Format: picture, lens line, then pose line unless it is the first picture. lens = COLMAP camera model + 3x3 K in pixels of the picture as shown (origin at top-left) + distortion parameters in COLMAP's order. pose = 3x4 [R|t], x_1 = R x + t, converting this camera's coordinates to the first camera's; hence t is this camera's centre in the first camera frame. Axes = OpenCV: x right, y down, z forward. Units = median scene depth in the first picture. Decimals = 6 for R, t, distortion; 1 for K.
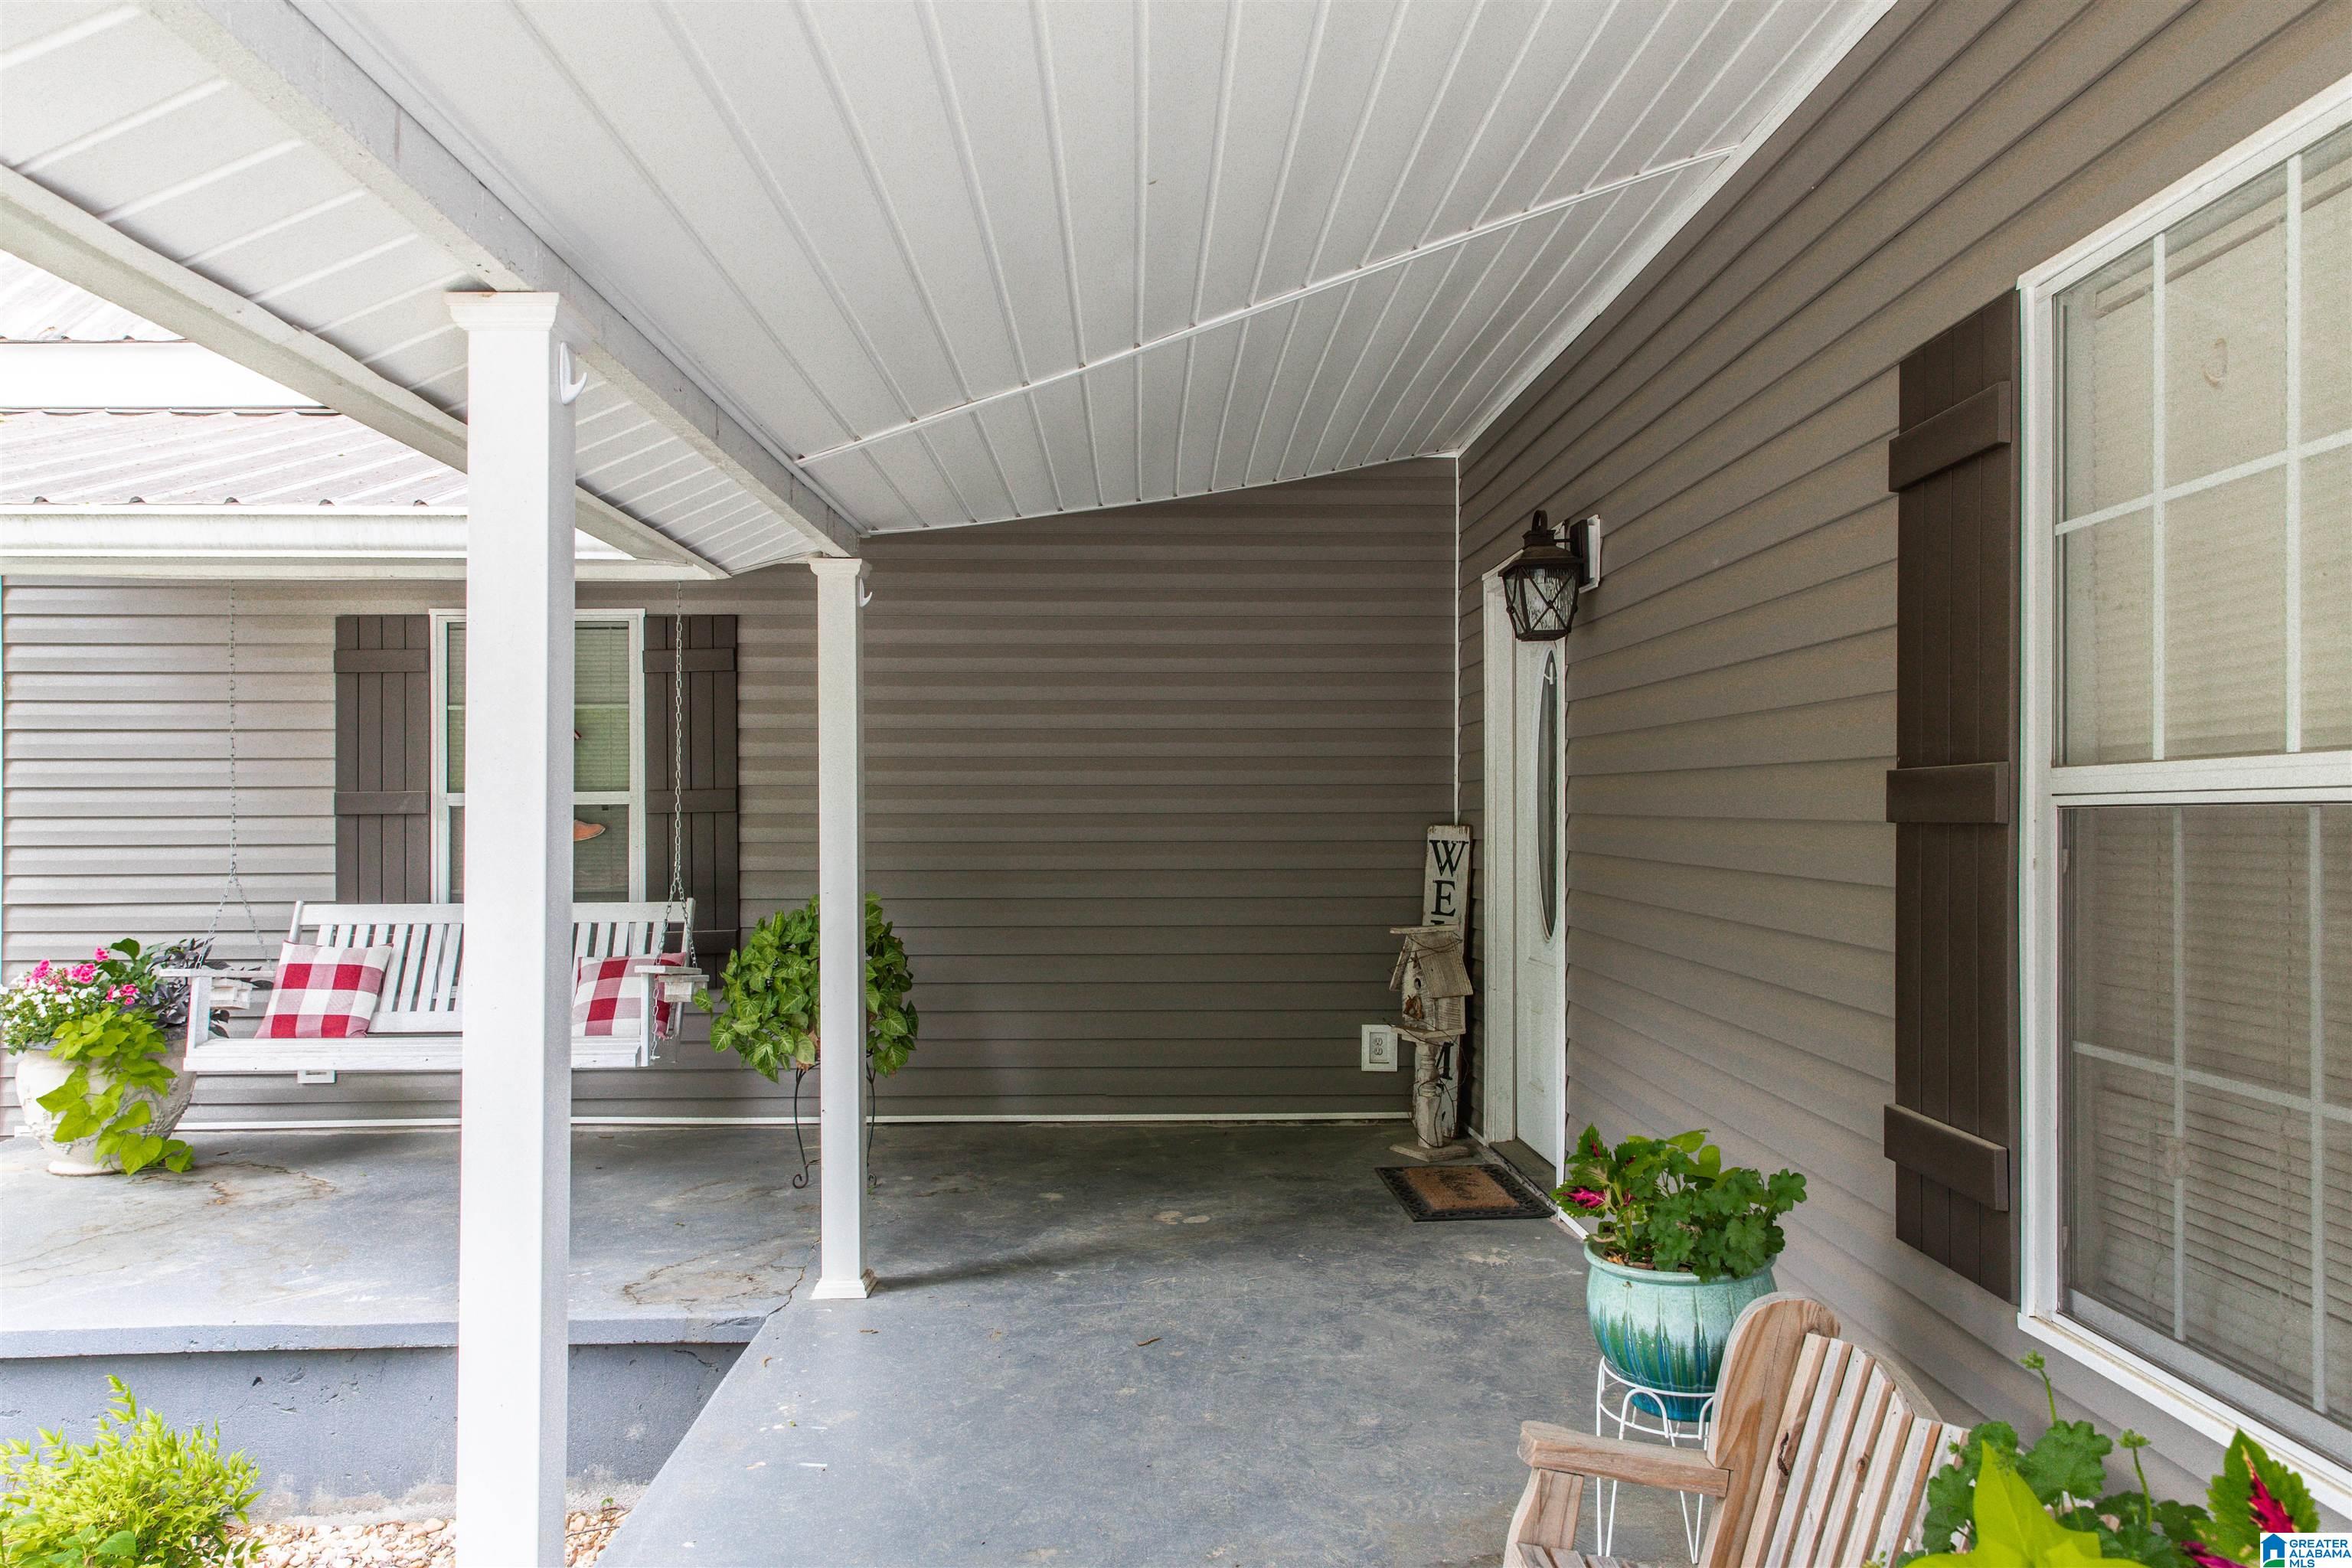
lens RADIAL K [[1639.2, 0, 1261.1], [0, 1639.2, 783.5], [0, 0, 1]] dist [-0.003210, -0.000642]
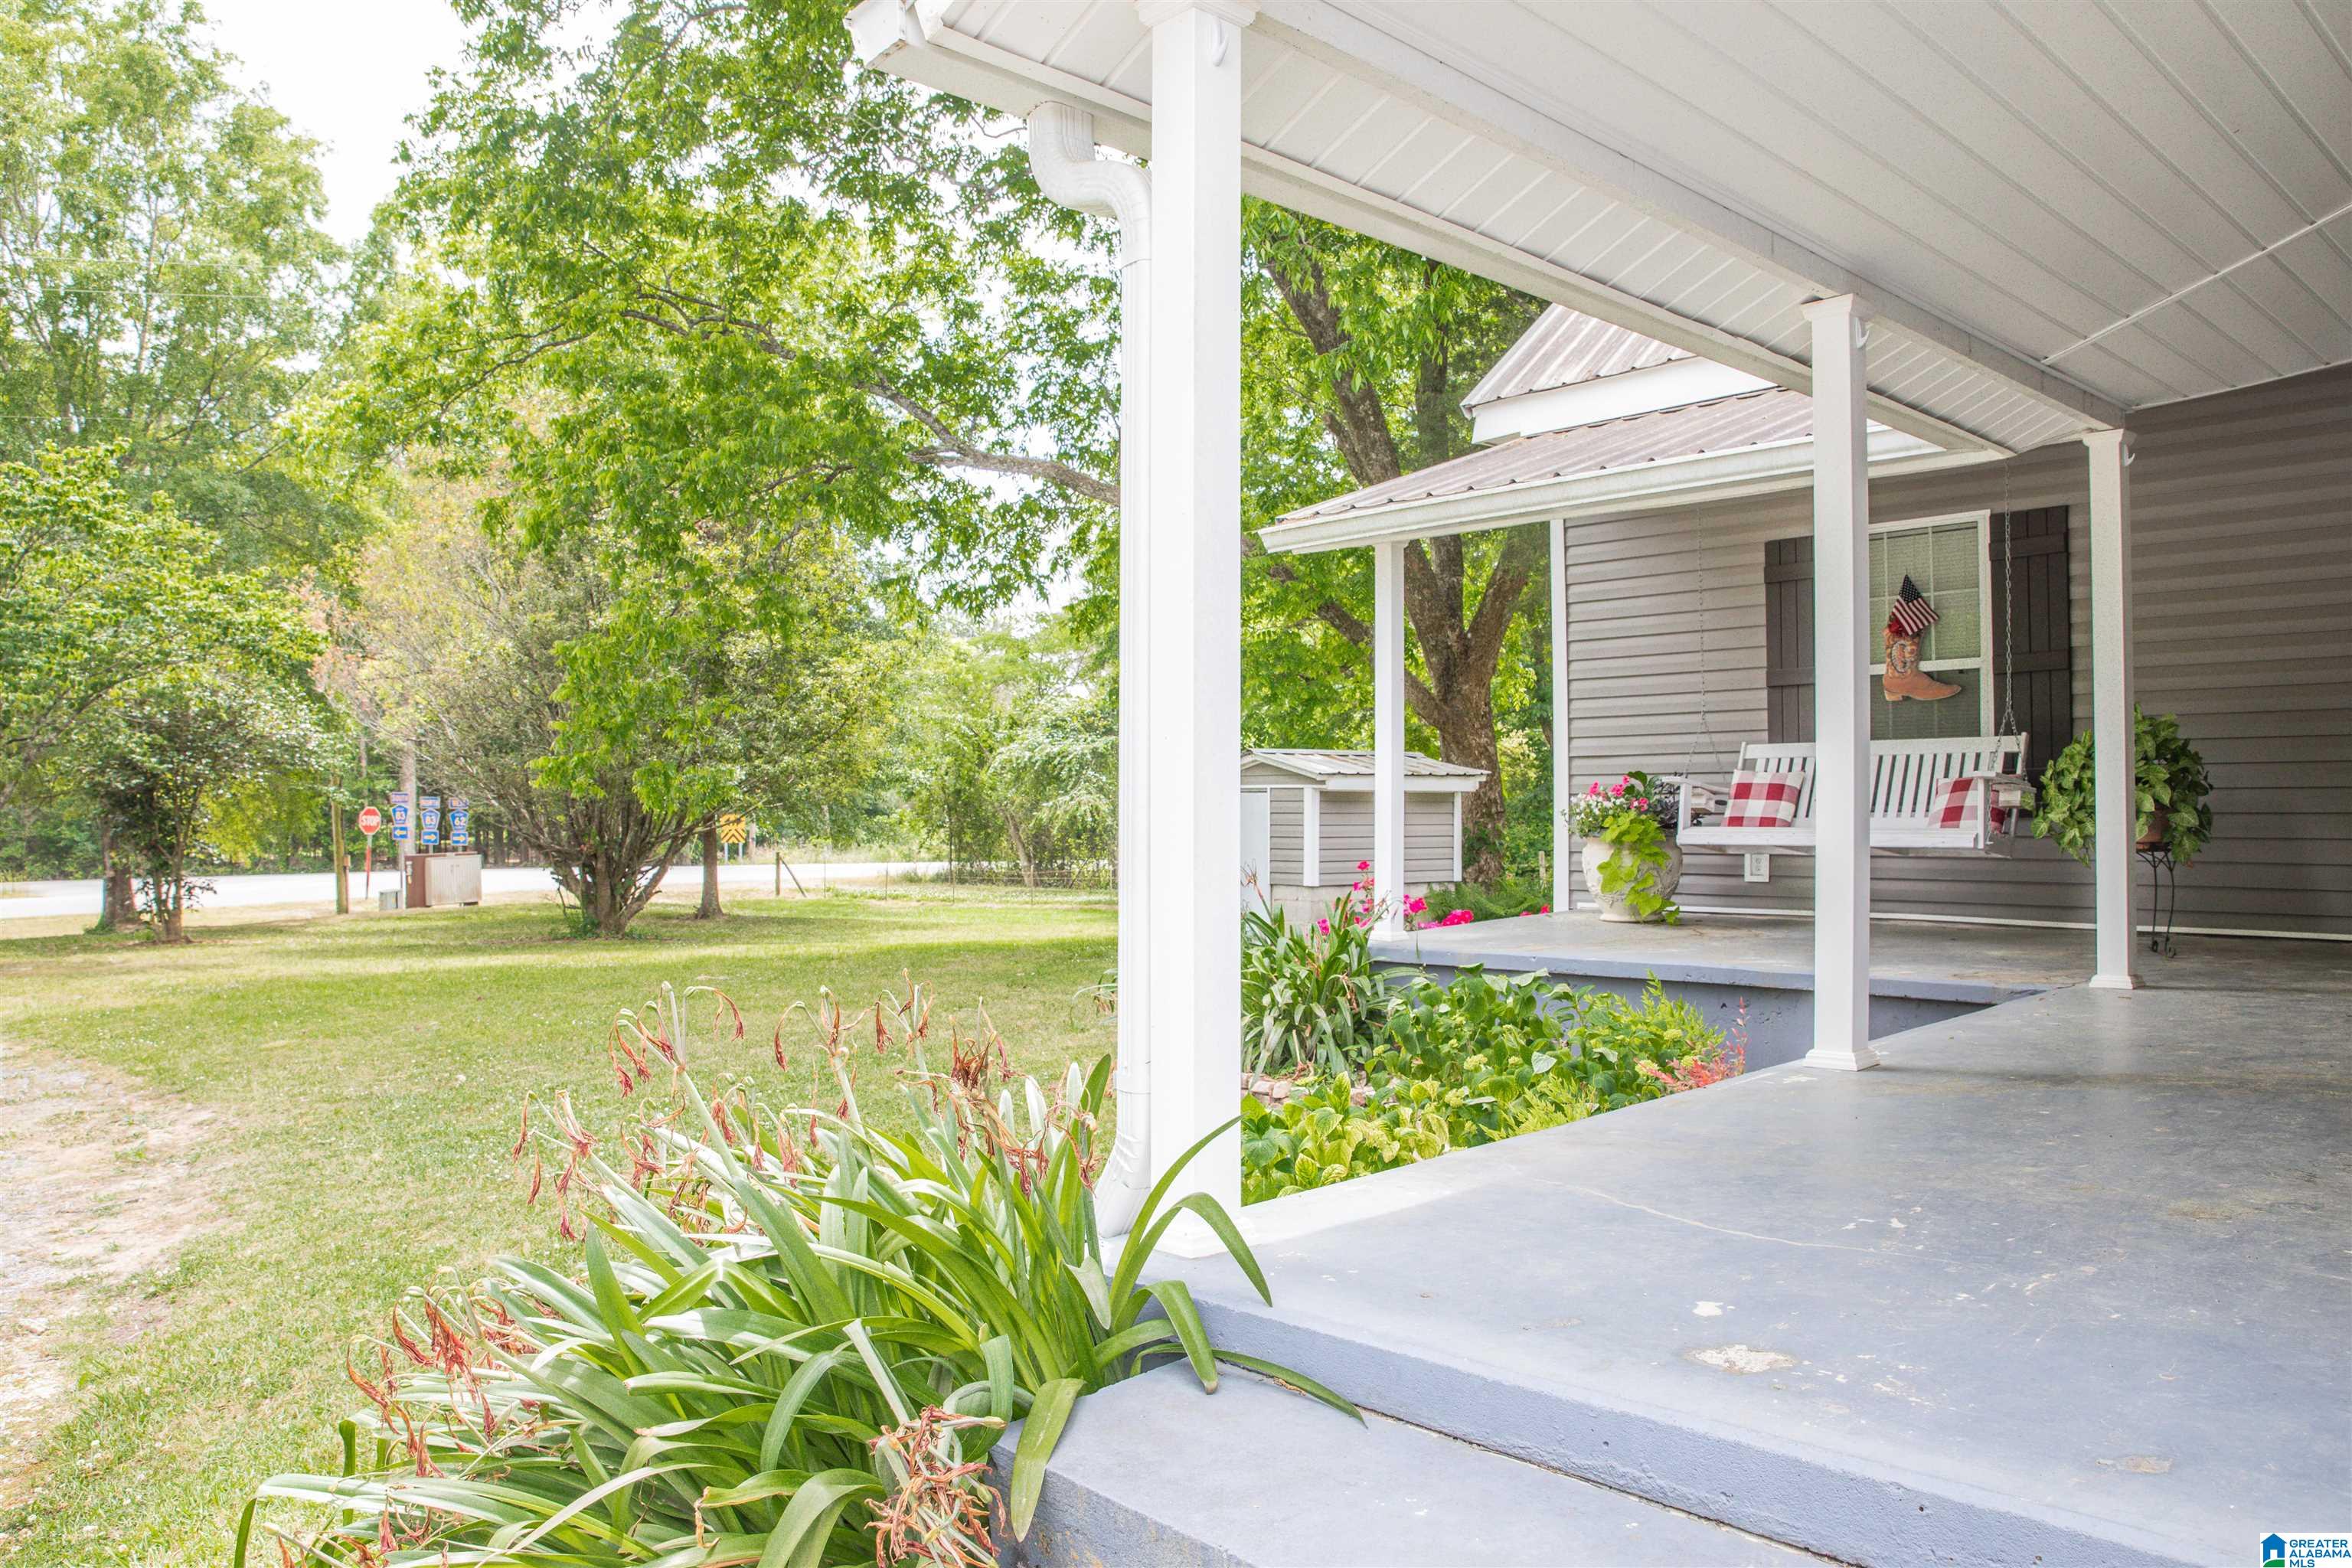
lens RADIAL K [[1639.2, 0, 1261.1], [0, 1639.2, 783.5], [0, 0, 1]] dist [-0.003210, -0.000642]
pose [[0.683278, -0.001999, -0.730155, 0.185750], [0.017811, 0.999744, 0.013930, 0.089700], [0.729941, -0.022523, 0.683139, -0.314650]]
